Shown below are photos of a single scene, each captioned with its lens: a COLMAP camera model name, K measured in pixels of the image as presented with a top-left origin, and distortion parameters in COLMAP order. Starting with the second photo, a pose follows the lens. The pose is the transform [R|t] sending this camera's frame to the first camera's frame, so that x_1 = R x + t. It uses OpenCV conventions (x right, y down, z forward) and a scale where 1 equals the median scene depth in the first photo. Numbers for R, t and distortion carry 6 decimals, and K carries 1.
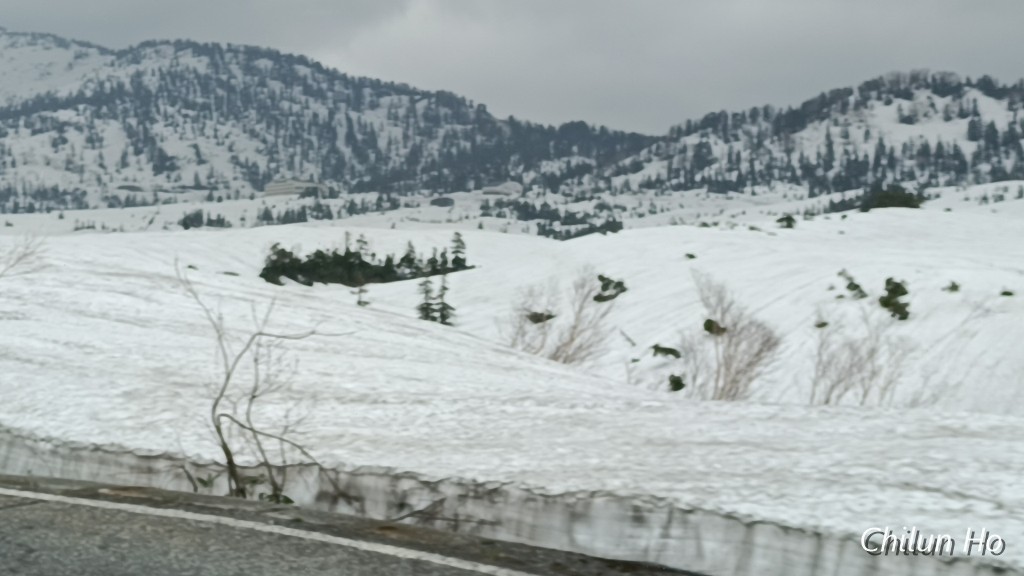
lens RADIAL K [[1911.0, 0, 512.0], [0, 1911.0, 288.0], [0, 0, 1]] dist [0.168438, -1.592442]
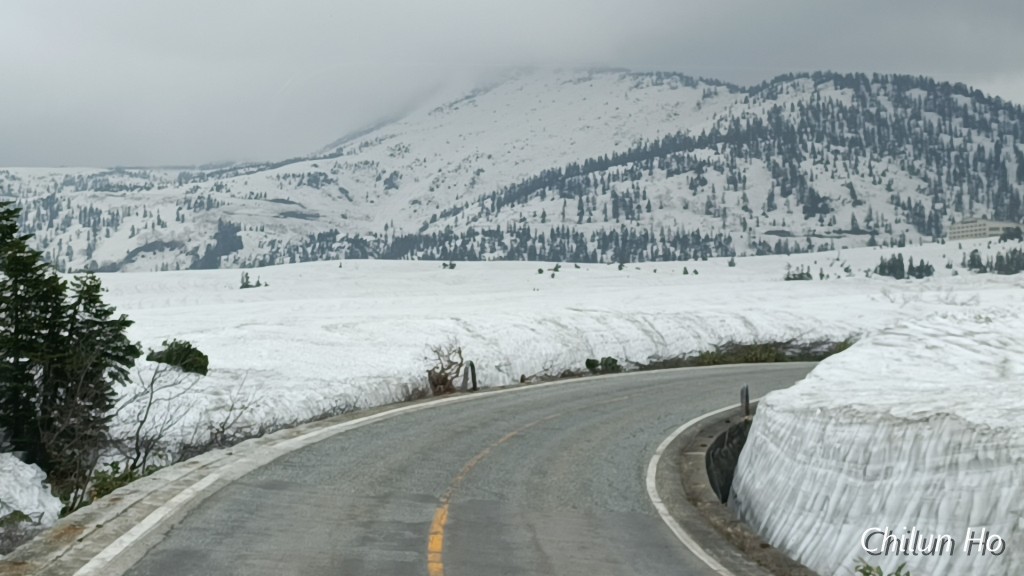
lens RADIAL K [[1911.0, 0, 512.0], [0, 1911.0, 288.0], [0, 0, 1]] dist [0.168438, -1.592442]
pose [[0.953170, 0.000412, -0.302435, -0.043488], [-0.008506, 0.999640, -0.025445, -0.002899], [0.302316, 0.026825, 0.952830, 0.107881]]
